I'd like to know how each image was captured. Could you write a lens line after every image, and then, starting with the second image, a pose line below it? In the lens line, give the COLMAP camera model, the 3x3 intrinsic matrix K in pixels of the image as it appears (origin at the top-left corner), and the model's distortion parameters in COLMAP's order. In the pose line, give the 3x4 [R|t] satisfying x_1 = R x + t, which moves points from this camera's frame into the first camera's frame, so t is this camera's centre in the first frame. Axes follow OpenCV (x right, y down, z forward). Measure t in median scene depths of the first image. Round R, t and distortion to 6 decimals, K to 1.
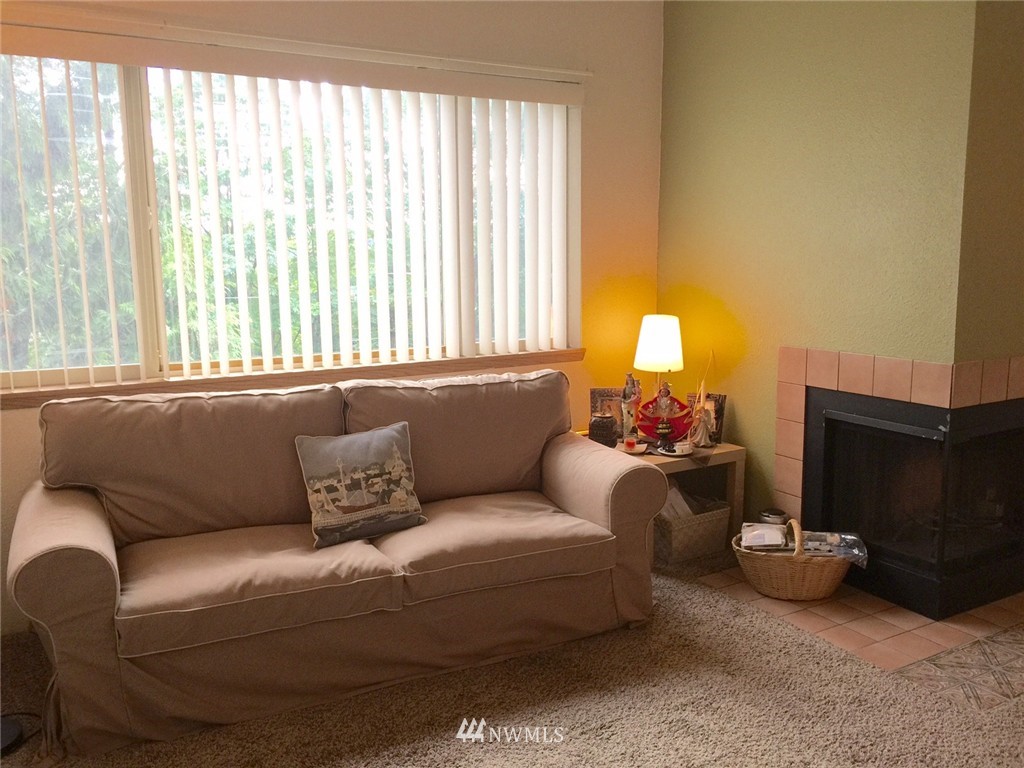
lens RADIAL K [[858.9, 0, 511.2], [0, 858.9, 381.8], [0, 0, 1]] dist [0.018302, -0.045580]
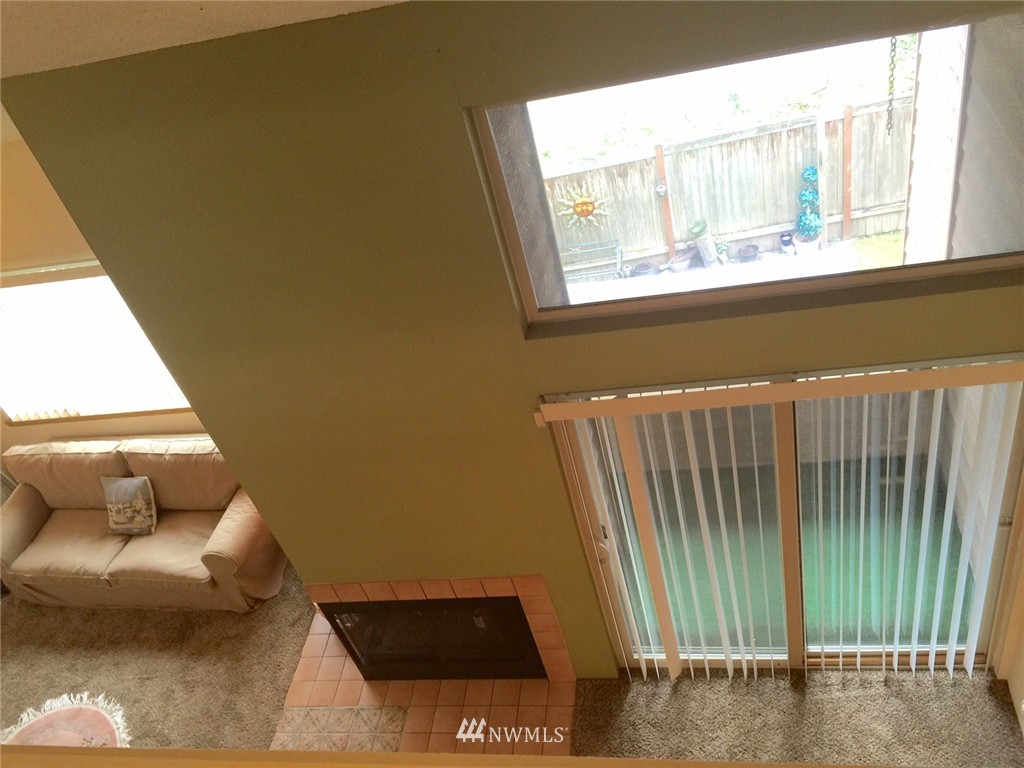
lens RADIAL K [[858.9, 0, 518.3], [0, 858.9, 382.4], [0, 0, 1]] dist [0.018302, -0.045580]
pose [[0.802036, 0.255004, -0.540102, 1.520055], [0.103918, 0.830908, 0.546620, -1.091467], [0.588165, -0.494536, 0.639919, 0.421351]]
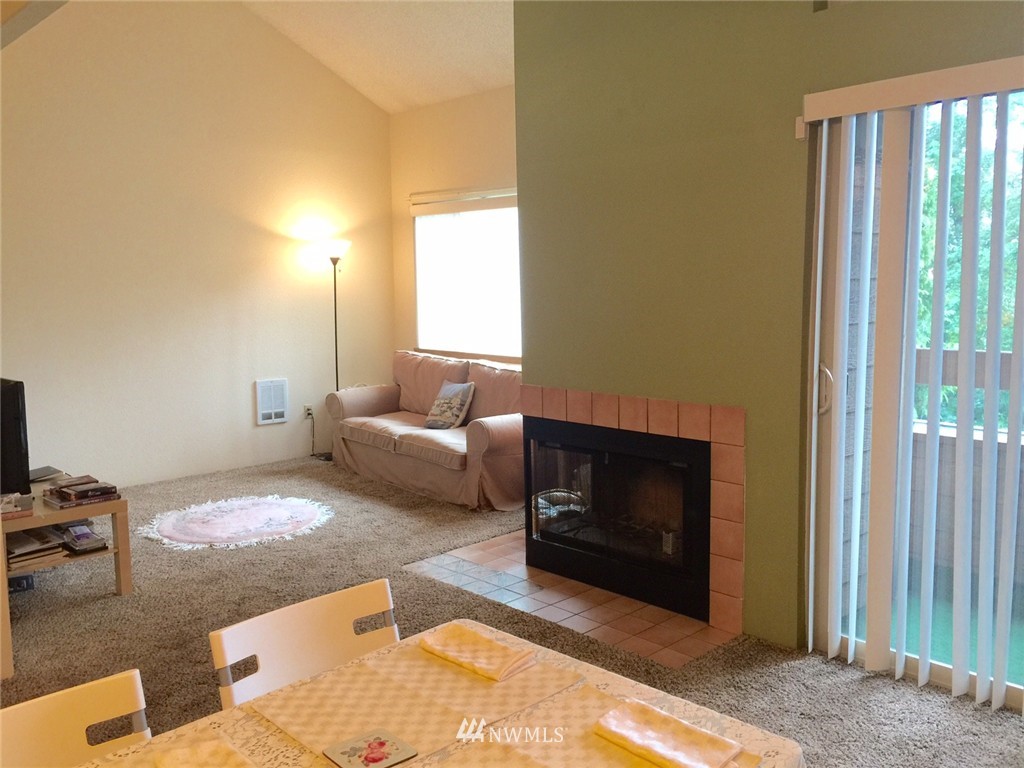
lens RADIAL K [[858.9, 0, 511.7], [0, 858.9, 381.8], [0, 0, 1]] dist [0.018302, -0.045580]
pose [[0.265284, 0.124580, -0.956088, 1.887479], [-0.143835, 0.985635, 0.088520, -0.150803], [0.953381, 0.114036, 0.279392, 0.563025]]
